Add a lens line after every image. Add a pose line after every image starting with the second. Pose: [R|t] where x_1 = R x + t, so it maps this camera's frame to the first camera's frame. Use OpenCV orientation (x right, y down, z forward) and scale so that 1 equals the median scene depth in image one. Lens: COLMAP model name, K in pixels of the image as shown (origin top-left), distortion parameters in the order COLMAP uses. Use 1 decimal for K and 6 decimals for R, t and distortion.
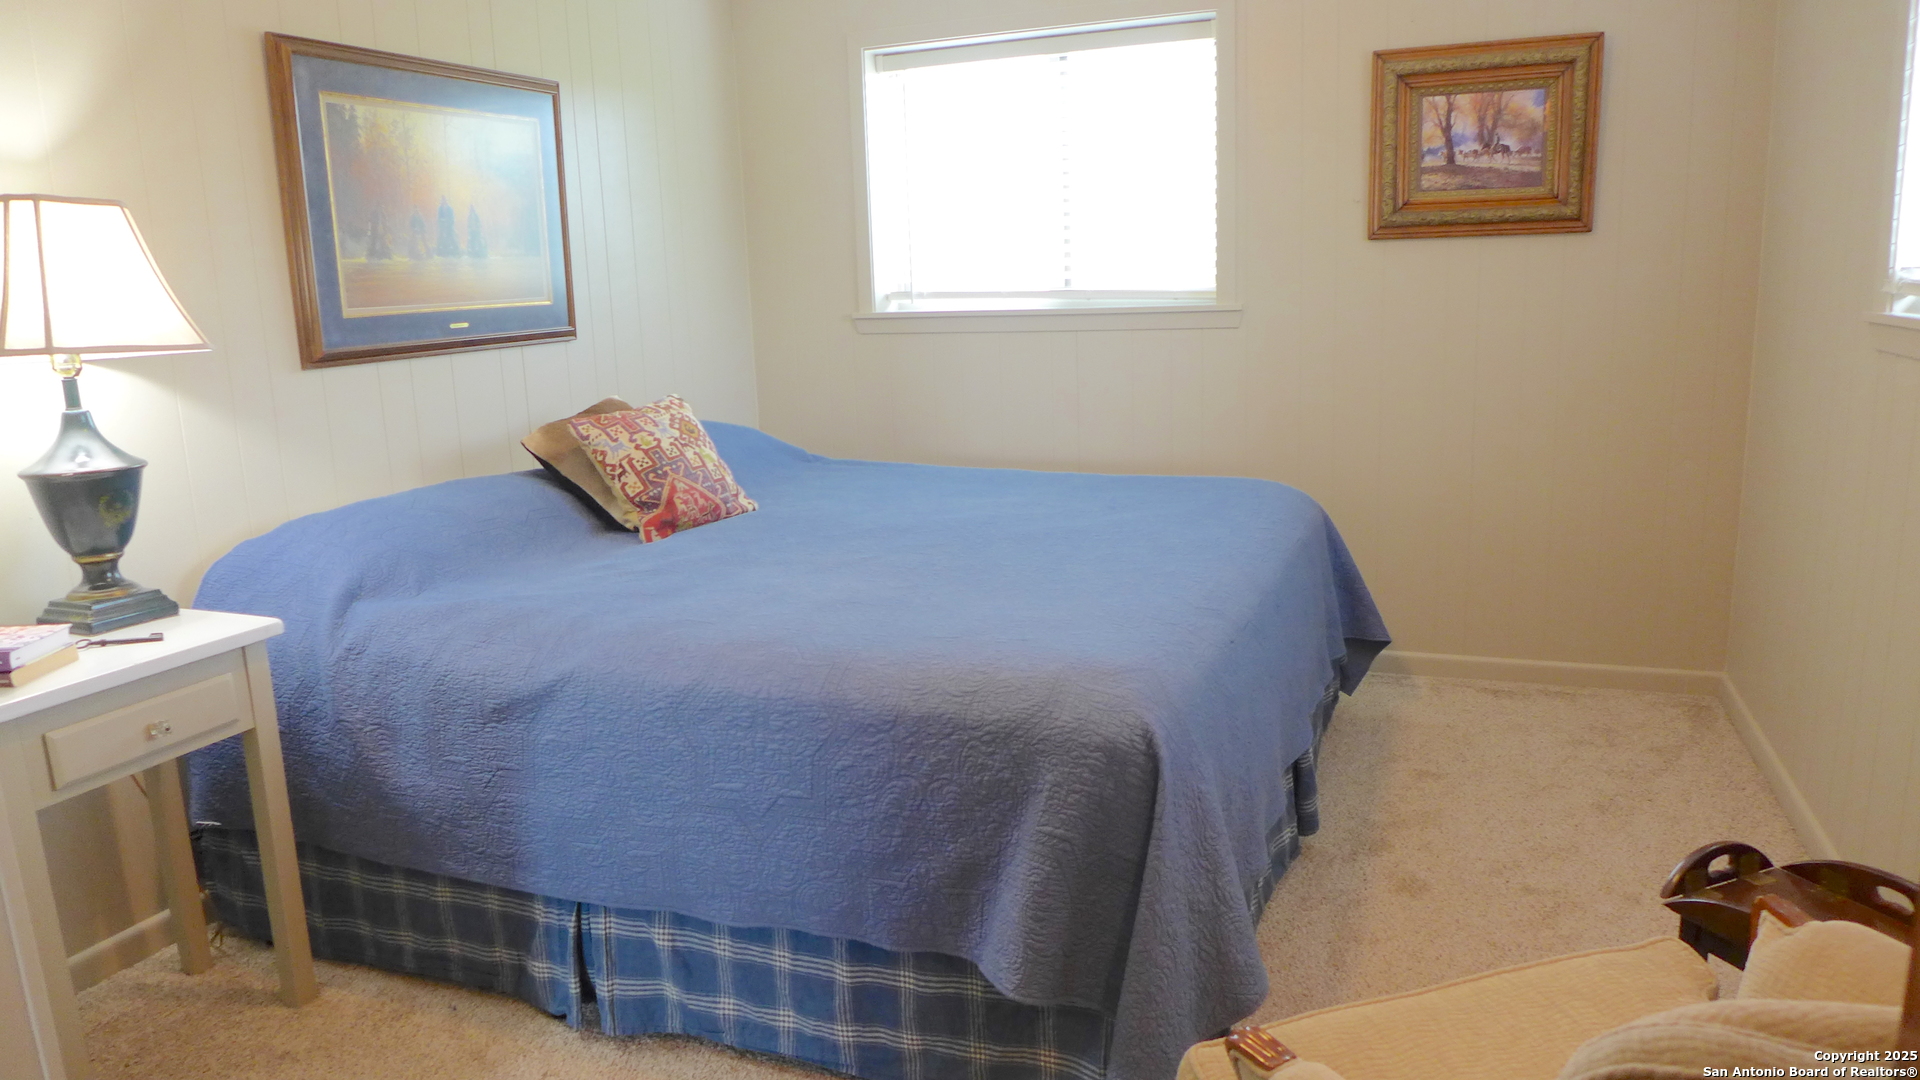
lens RADIAL K [[1259.8, 0, 948.5], [0, 1259.8, 533.2], [0, 0, 1]] dist [-0.059538, 0.016435]
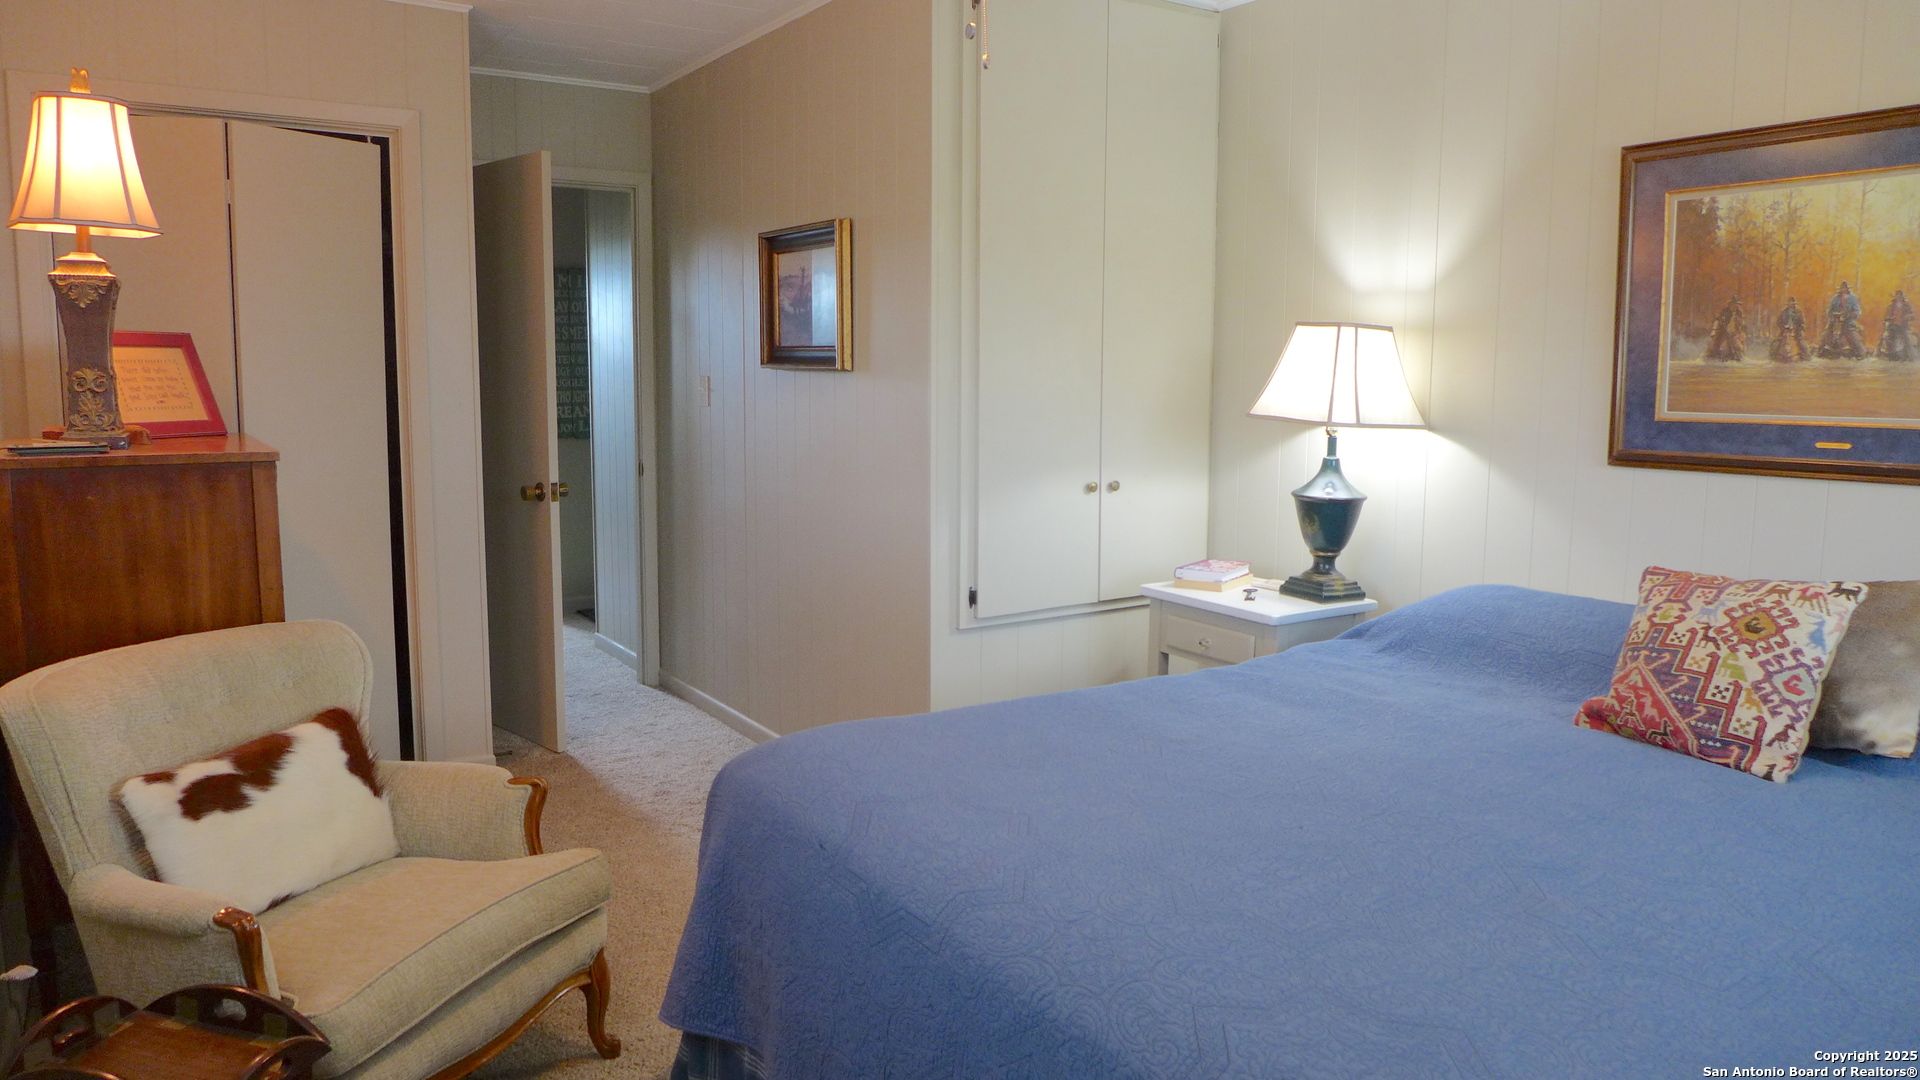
lens RADIAL K [[1259.8, 0, 948.5], [0, 1259.8, 533.2], [0, 0, 1]] dist [-0.059538, 0.016435]
pose [[-0.585696, 0.139165, -0.798494, 0.618649], [-0.141506, 0.952464, 0.269794, -0.269701], [0.798083, 0.271009, -0.538162, 1.091479]]
